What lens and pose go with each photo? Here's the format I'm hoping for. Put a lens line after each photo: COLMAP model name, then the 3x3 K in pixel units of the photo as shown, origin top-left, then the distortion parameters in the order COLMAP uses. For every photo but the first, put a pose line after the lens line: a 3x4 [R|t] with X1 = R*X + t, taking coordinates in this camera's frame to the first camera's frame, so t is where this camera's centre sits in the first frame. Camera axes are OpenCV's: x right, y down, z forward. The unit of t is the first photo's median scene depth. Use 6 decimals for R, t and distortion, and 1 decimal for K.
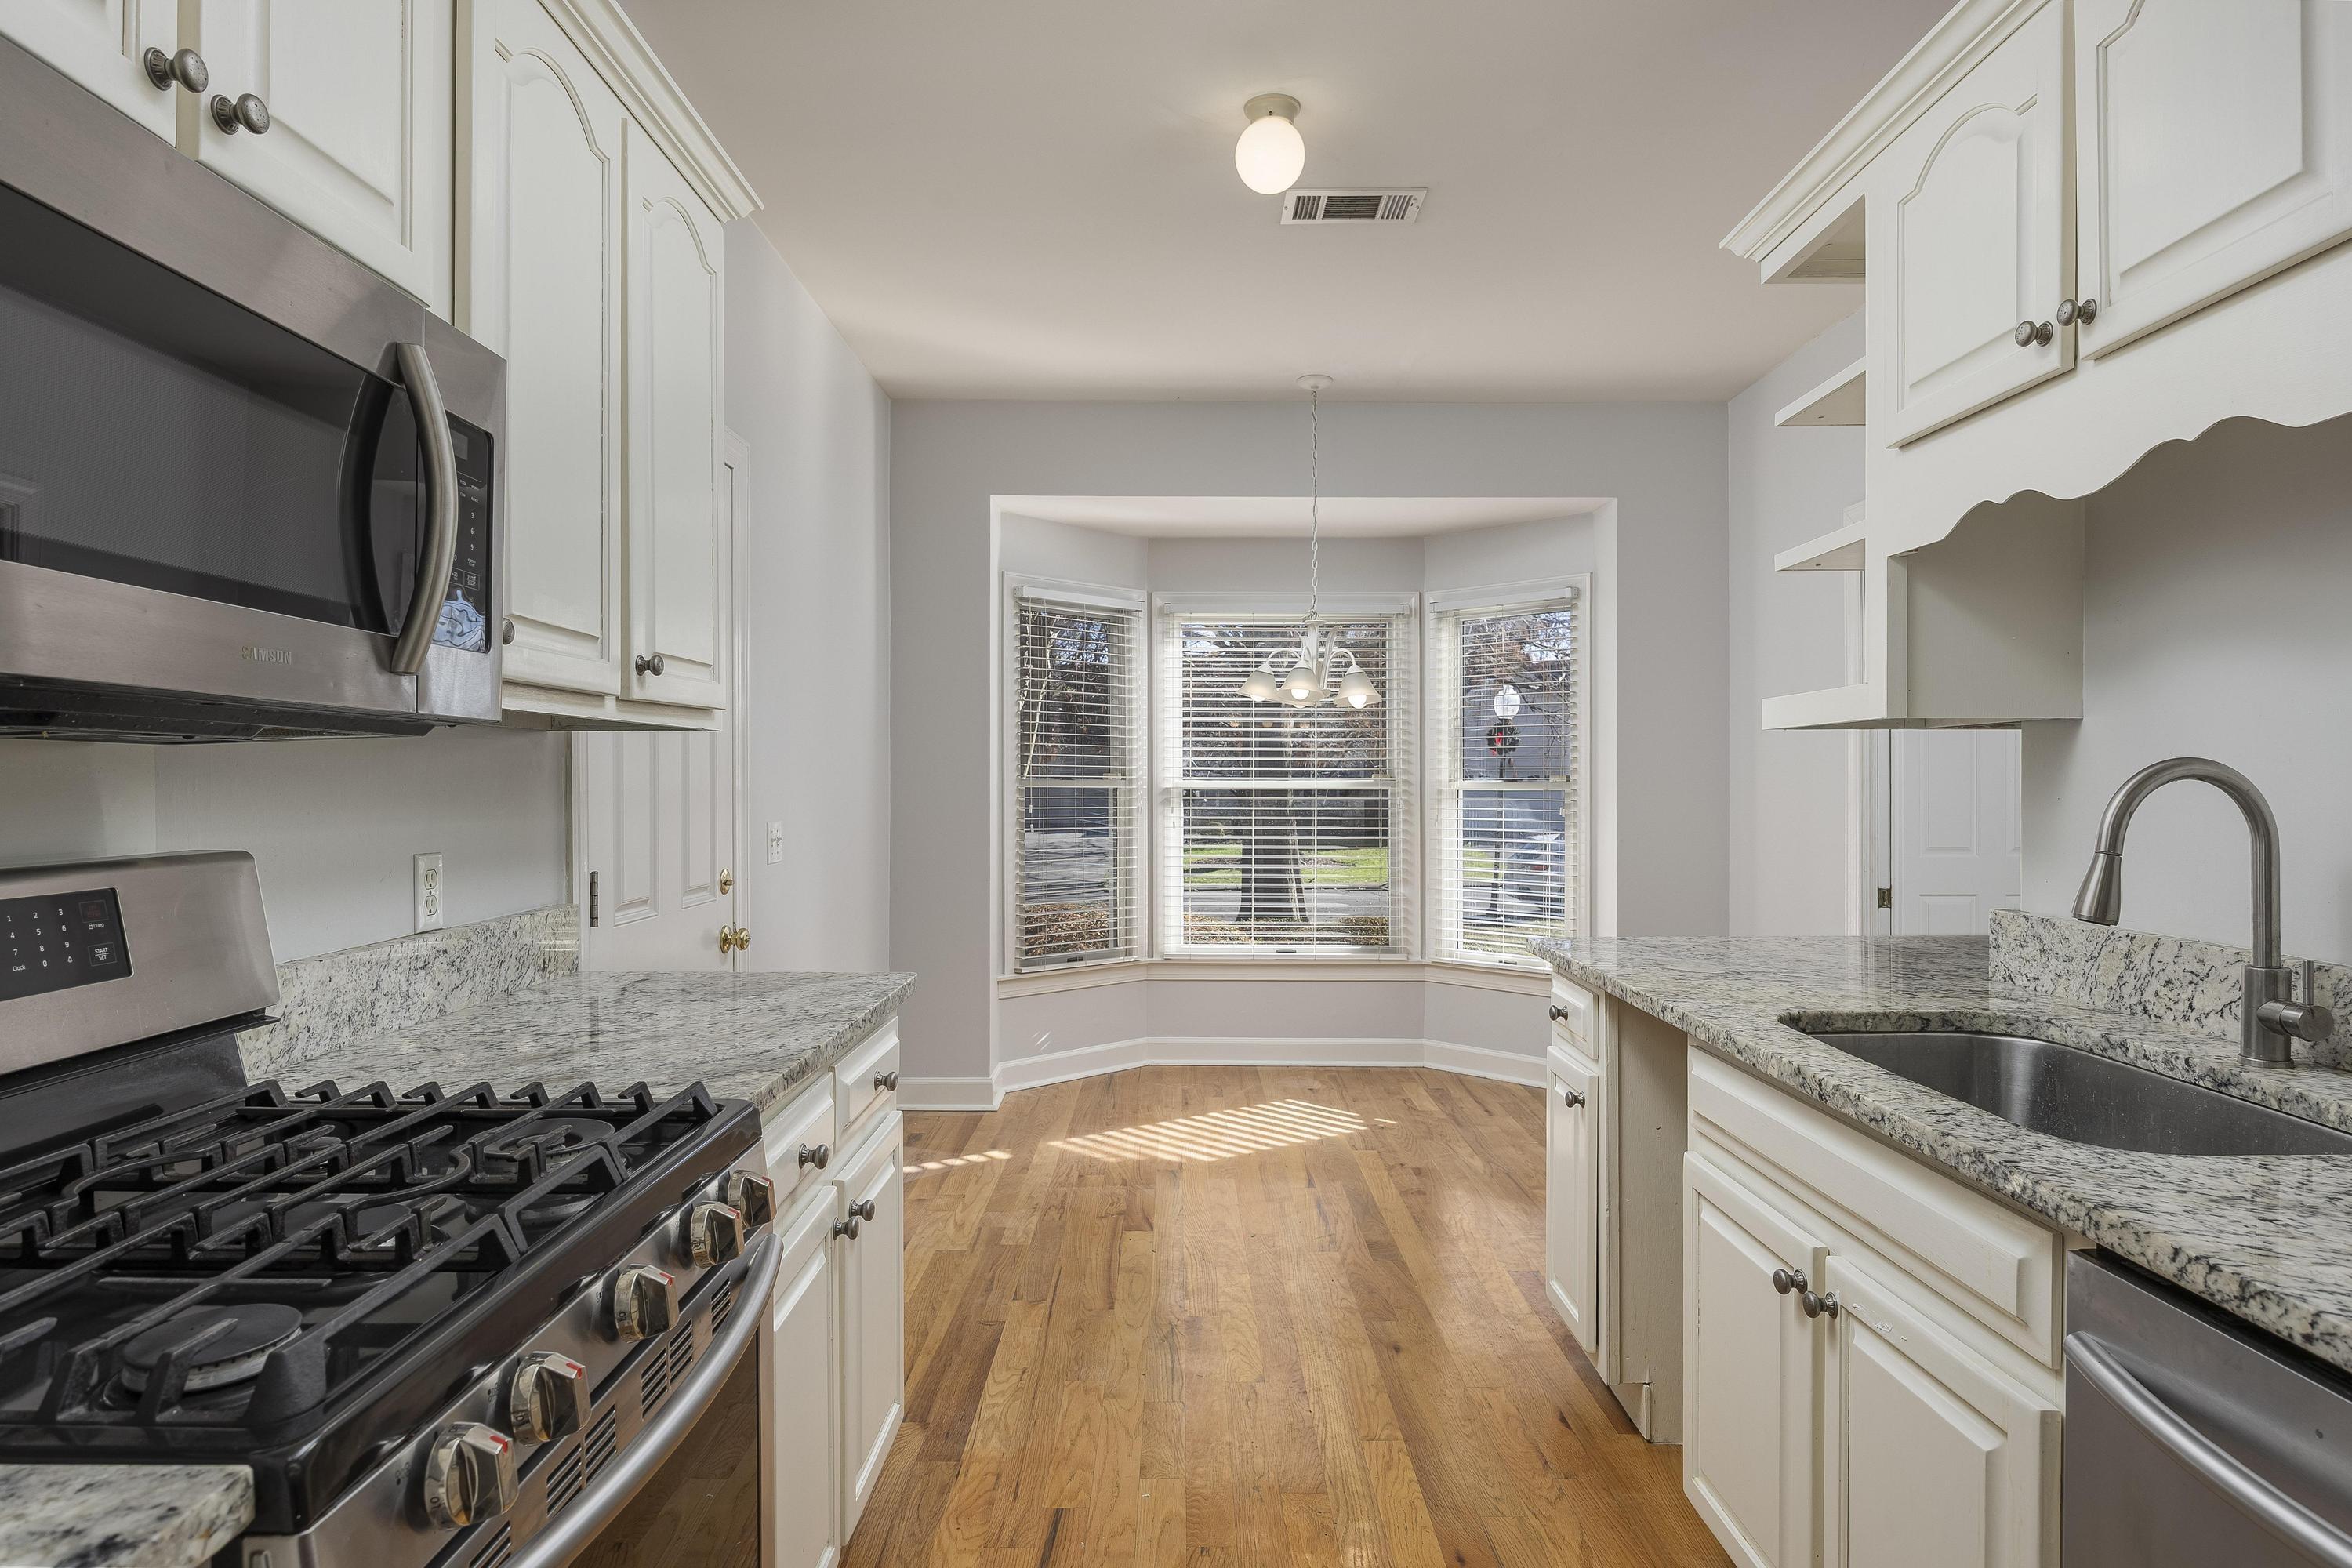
lens RADIAL K [[1322.0, 0, 1157.6], [0, 1322.0, 784.5], [0, 0, 1]] dist [-0.002839, -0.000079]
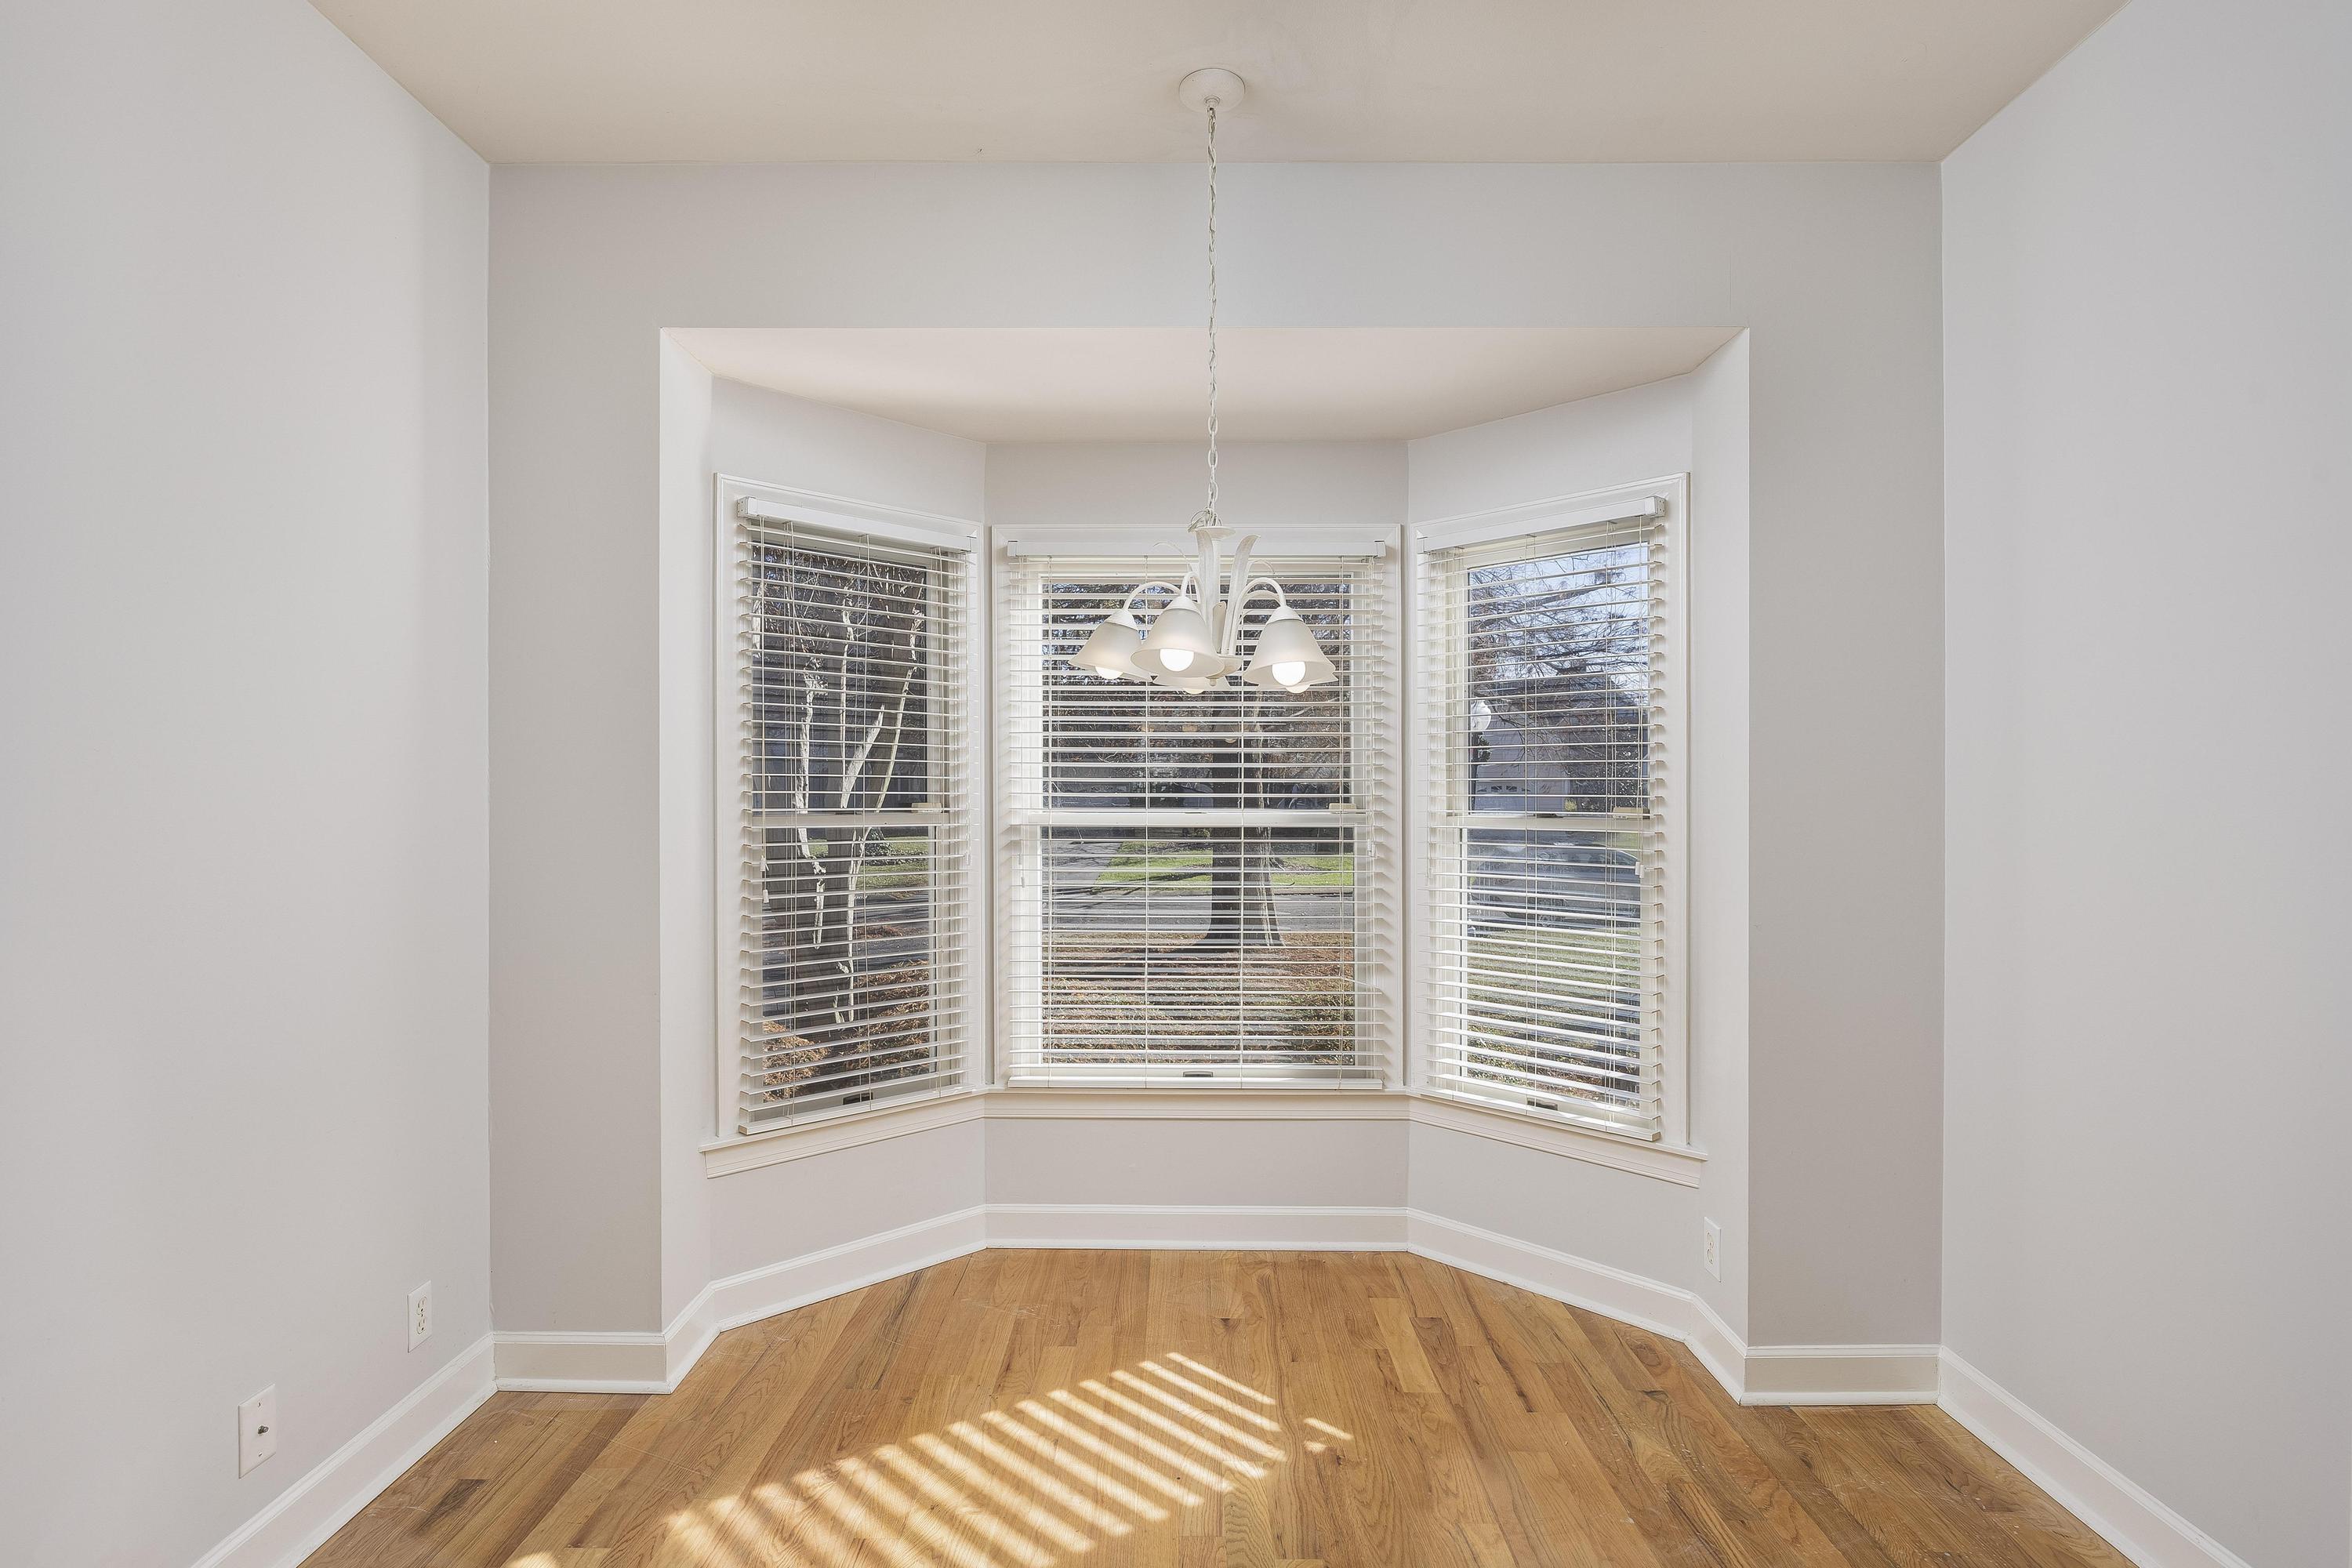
lens RADIAL K [[1169.5, 0, 1166.8], [0, 1169.5, 800.8], [0, 0, 1]] dist [-0.002753, -0.000172]
pose [[0.999977, -0.000114, 0.006797, 0.102992], [0.000100, 0.999998, 0.002052, -0.014112], [-0.006797, -0.002051, 0.999975, 0.555437]]
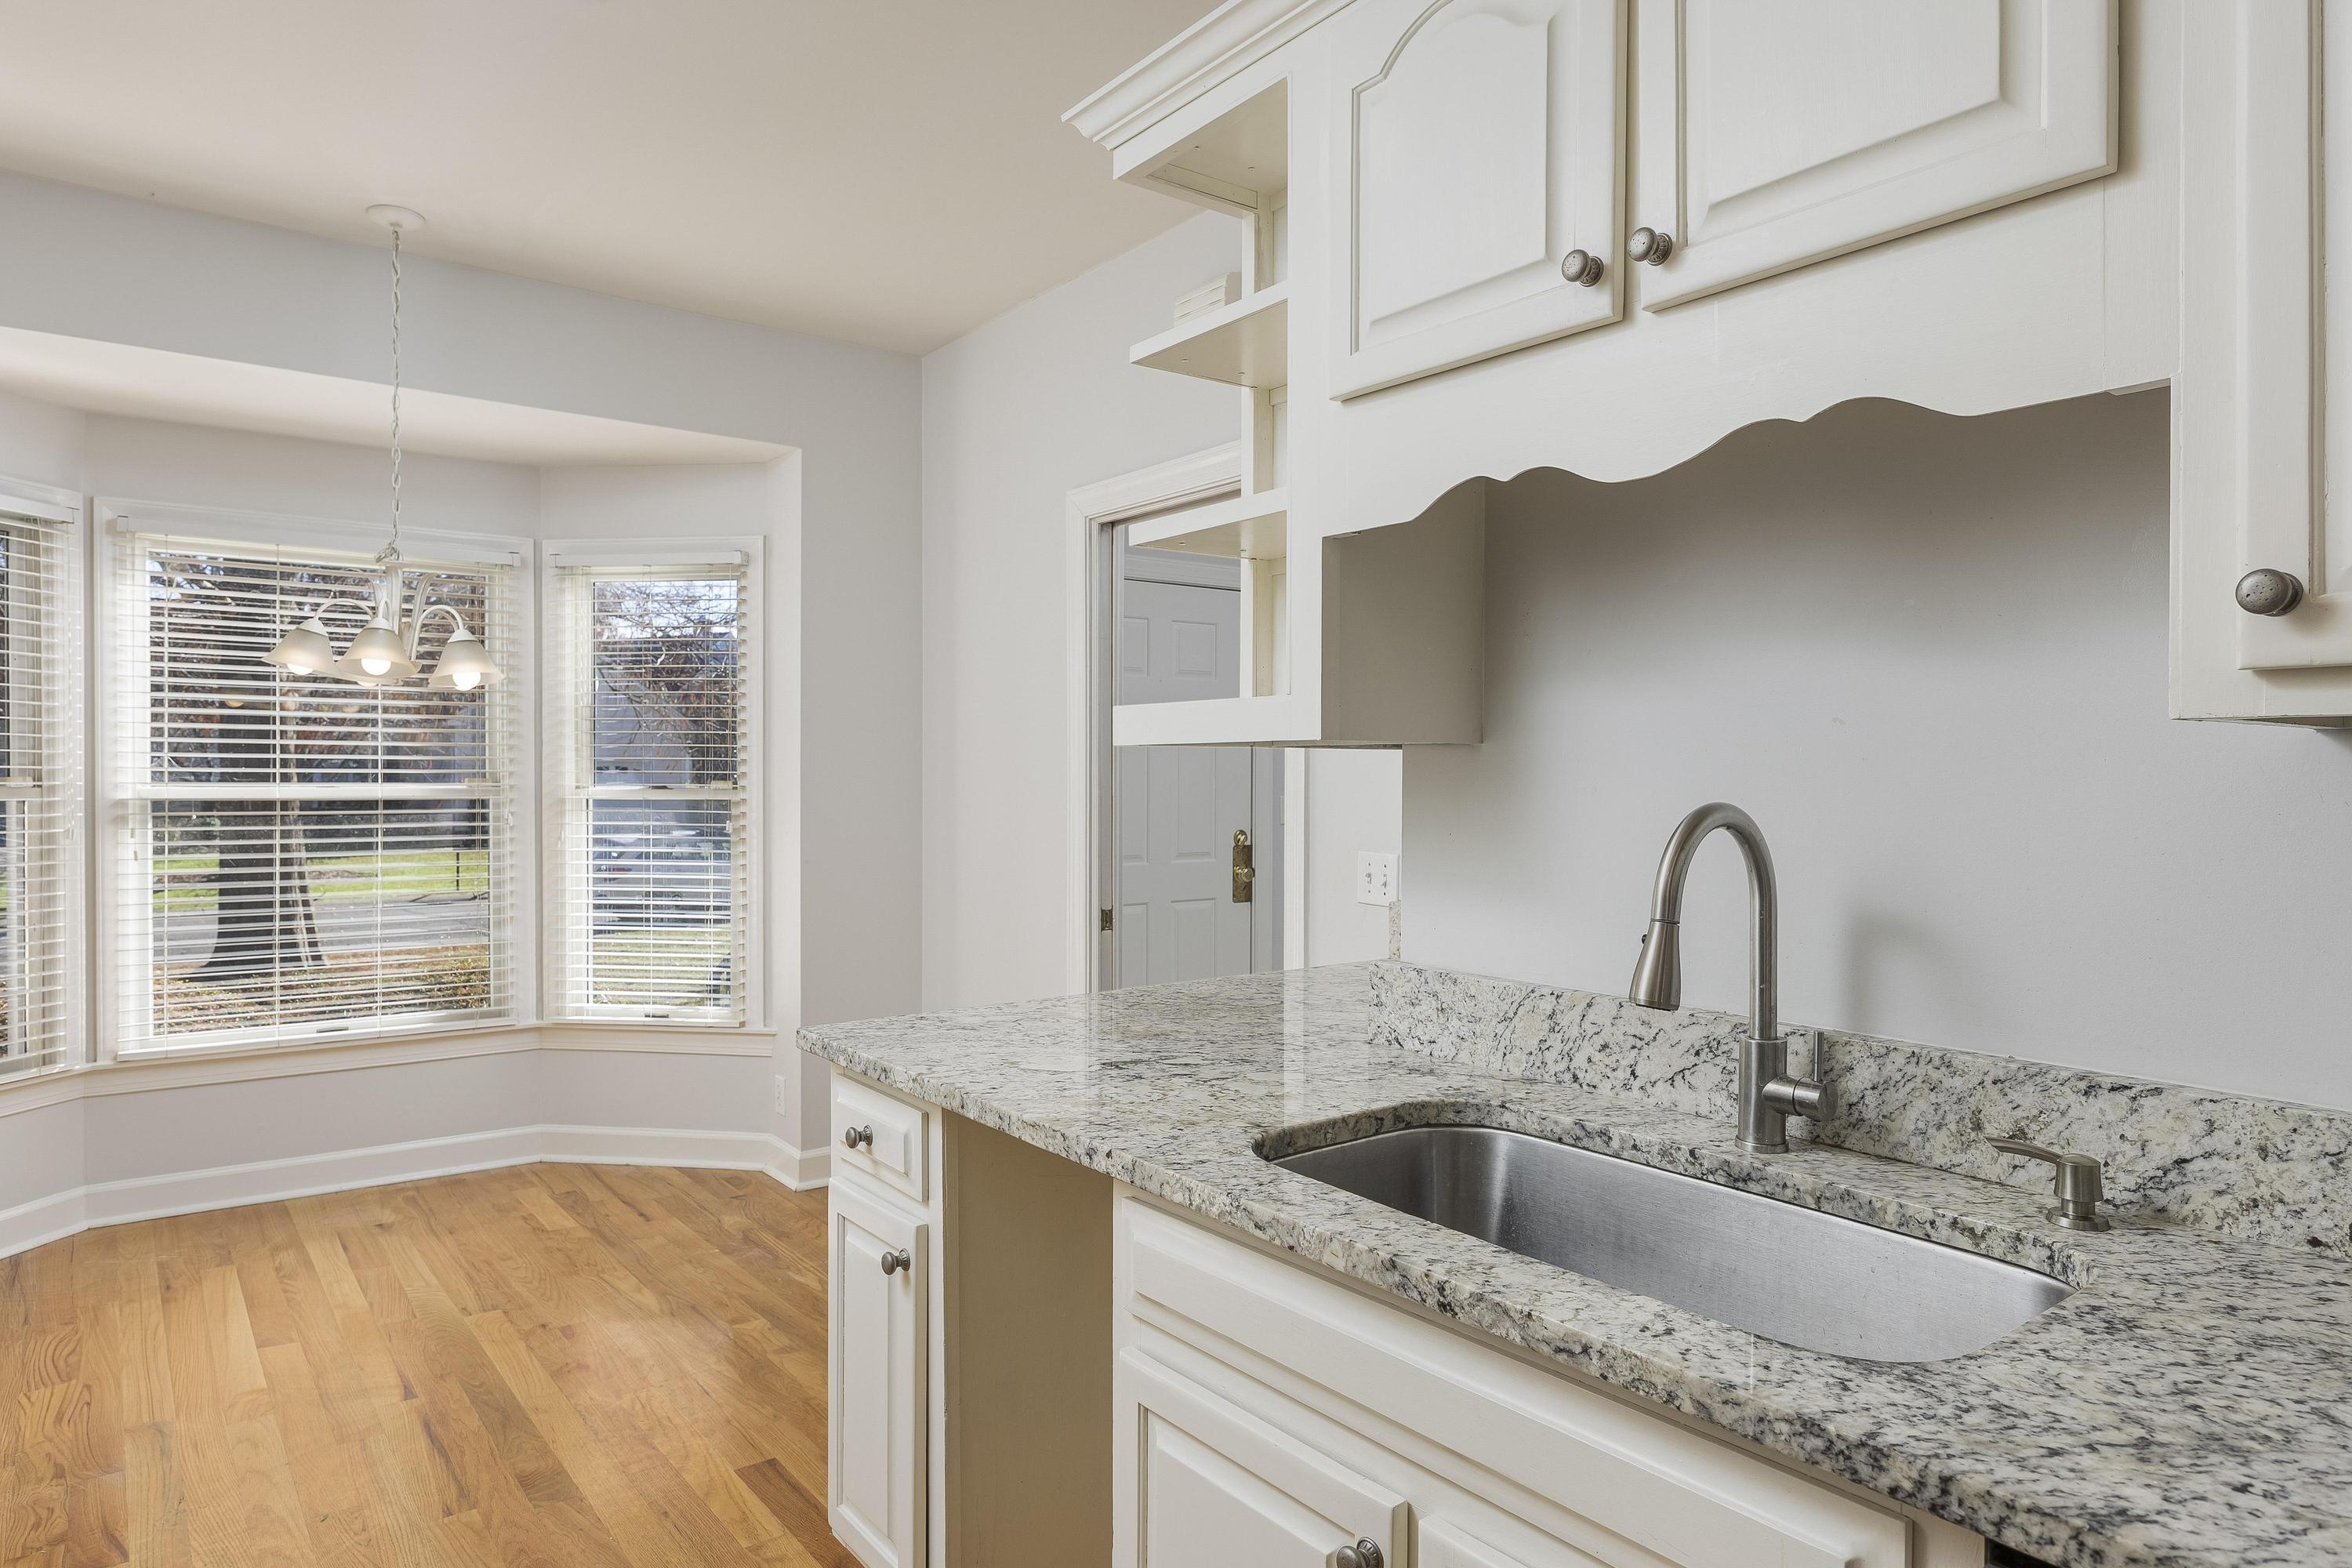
lens RADIAL K [[1414.3, 0, 1176.0], [0, 1414.3, 784.0], [0, 0, 1]] dist [-0.003533, -0.001900]
pose [[0.785567, -0.002731, 0.618770, -0.019708], [-0.001157, 0.999982, 0.005883, -0.012974], [-0.618775, -0.005338, 0.785550, 0.173300]]
